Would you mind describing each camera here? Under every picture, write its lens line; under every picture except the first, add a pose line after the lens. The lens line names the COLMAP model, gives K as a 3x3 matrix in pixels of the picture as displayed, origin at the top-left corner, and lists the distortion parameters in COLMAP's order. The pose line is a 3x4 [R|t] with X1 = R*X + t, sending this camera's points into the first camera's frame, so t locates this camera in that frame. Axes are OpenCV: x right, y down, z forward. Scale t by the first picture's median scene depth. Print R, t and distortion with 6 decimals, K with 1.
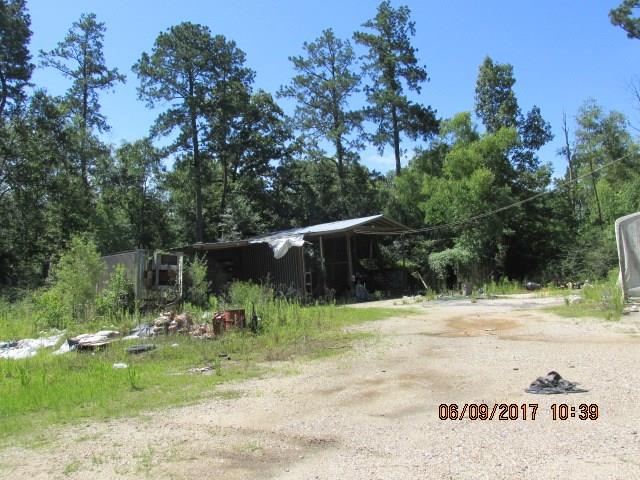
lens RADIAL K [[541.3, 0, 319.8], [0, 541.3, 239.9], [0, 0, 1]] dist [-0.015691, -0.004779]
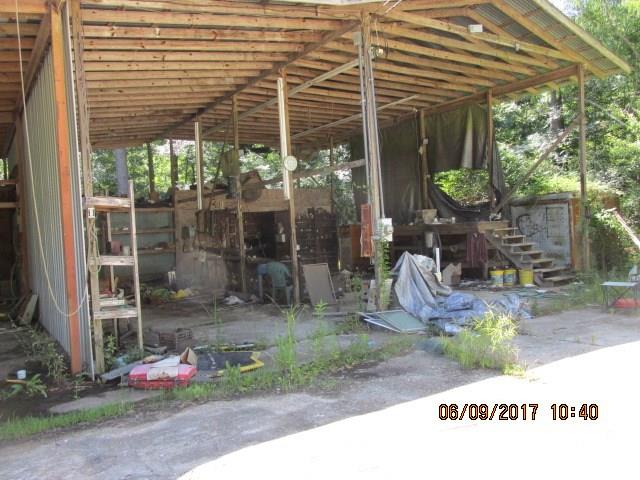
lens RADIAL K [[541.3, 0, 320.7], [0, 541.3, 240.6], [0, 0, 1]] dist [-0.015691, -0.004779]
pose [[0.982688, 0.013620, -0.184766, 0.065797], [0.006520, 0.994134, 0.107954, 0.041153], [0.185153, -0.107290, 0.976835, 0.641378]]
